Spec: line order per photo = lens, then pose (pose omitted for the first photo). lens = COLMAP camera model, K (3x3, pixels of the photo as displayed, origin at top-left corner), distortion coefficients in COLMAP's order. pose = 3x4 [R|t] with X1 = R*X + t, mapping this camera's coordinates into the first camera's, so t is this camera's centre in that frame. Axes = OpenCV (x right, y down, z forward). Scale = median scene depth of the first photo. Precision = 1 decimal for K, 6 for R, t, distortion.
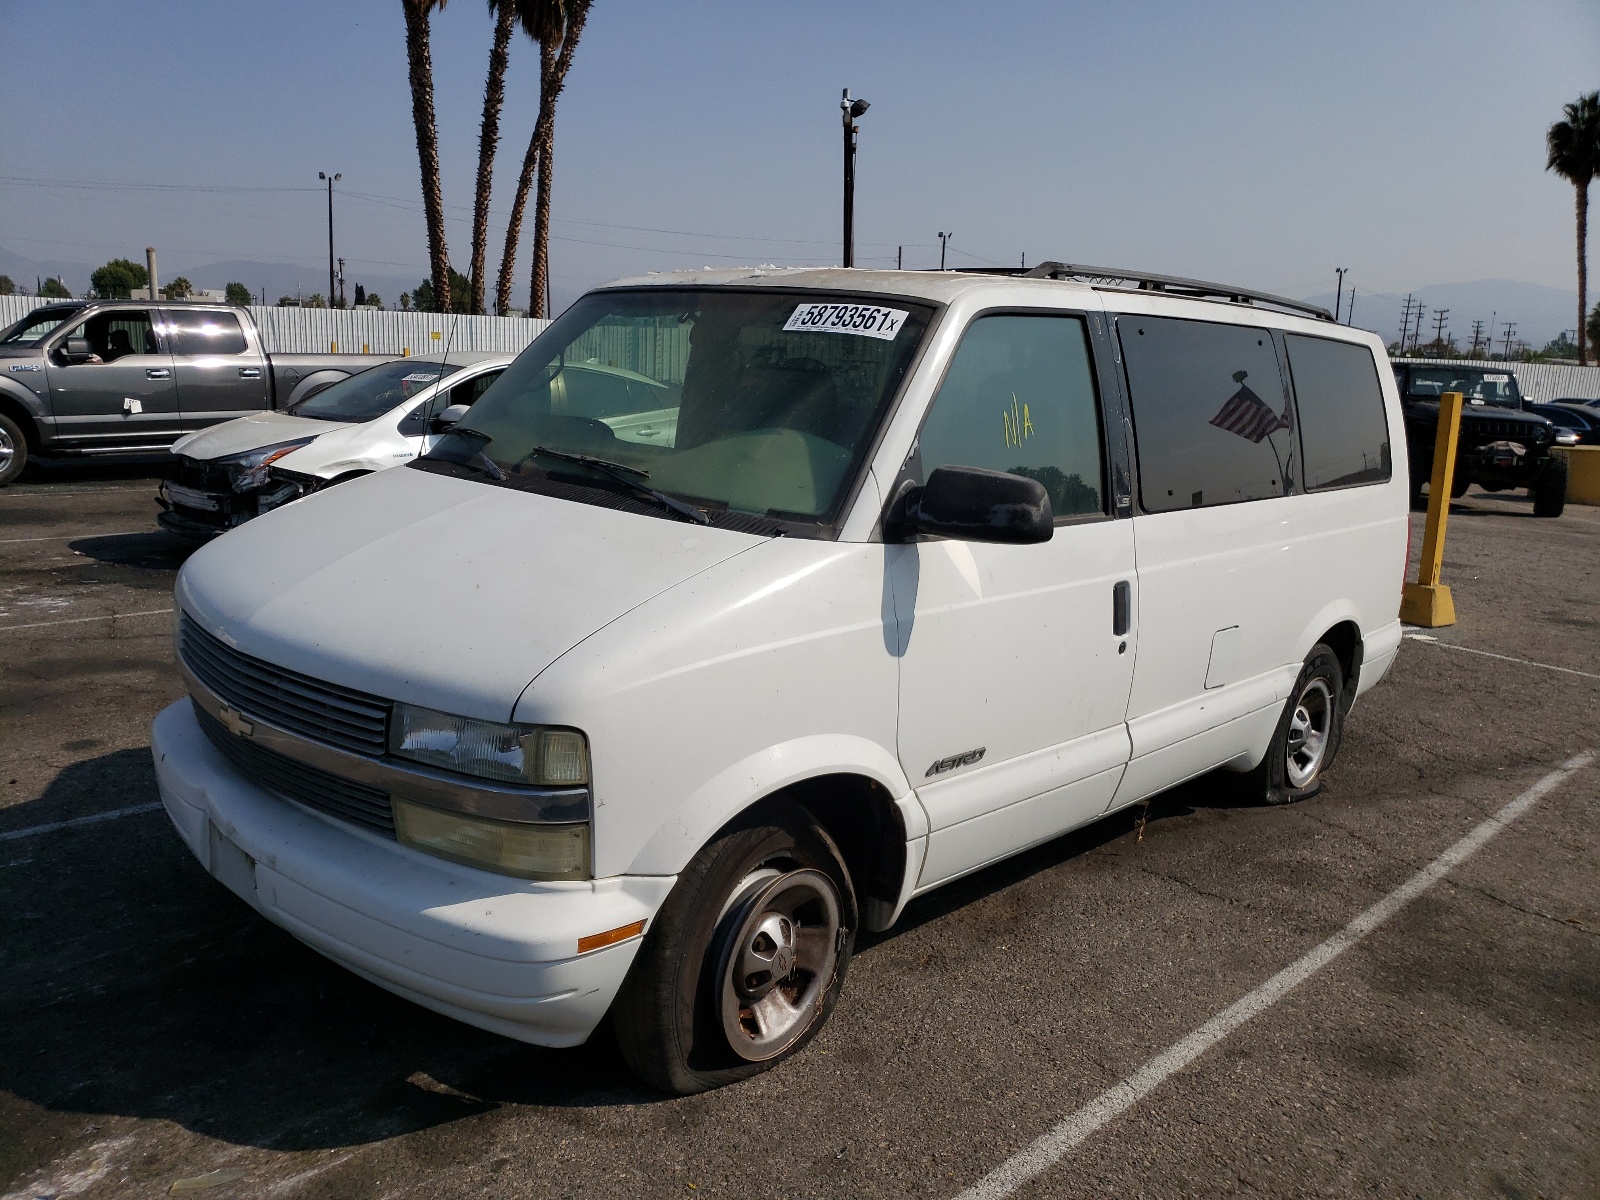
lens RADIAL K [[1251.5, 0, 800.0], [0, 1251.5, 600.0], [0, 0, 1]] dist [-0.004932, -0.003999]
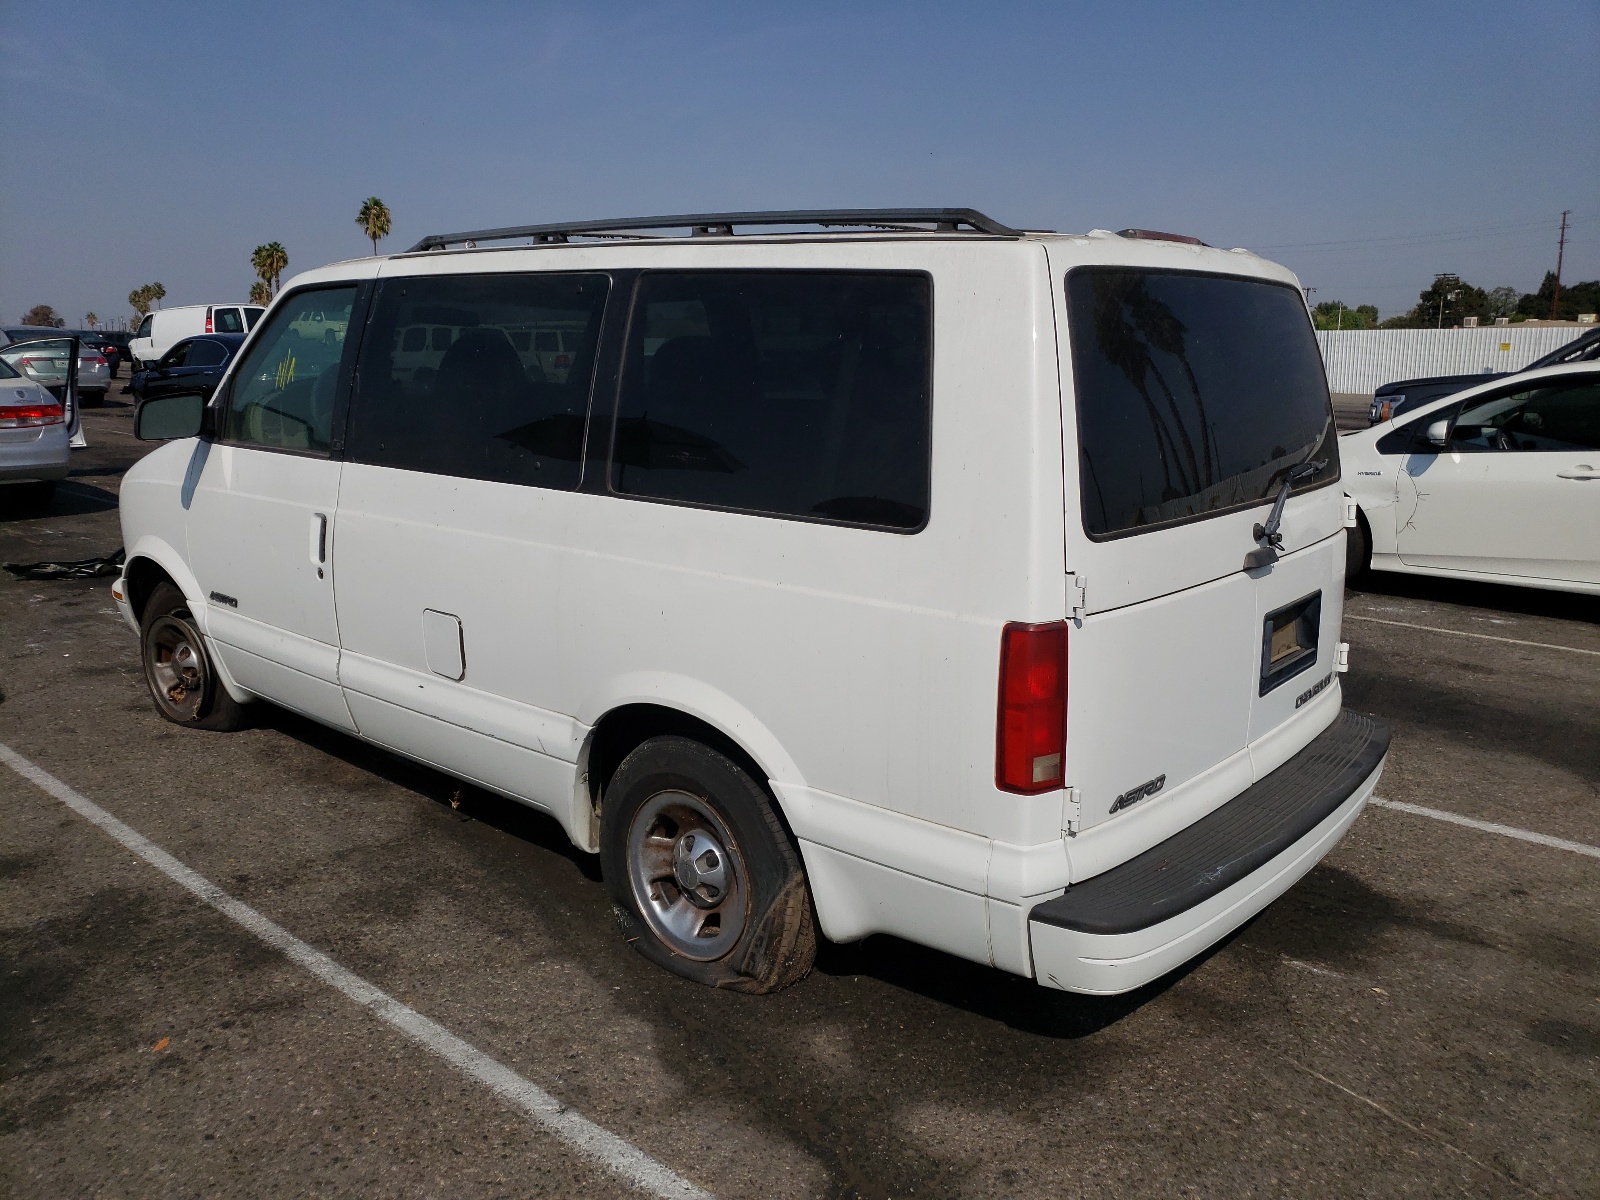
lens RADIAL K [[1251.5, 0, 800.0], [0, 1251.5, 600.0], [0, 0, 1]] dist [-0.004932, -0.003999]
pose [[0.074070, 0.157808, -0.984688, 1.338237], [-0.211351, 0.967455, 0.139148, -0.178262], [0.974600, 0.197808, 0.105012, 1.244391]]
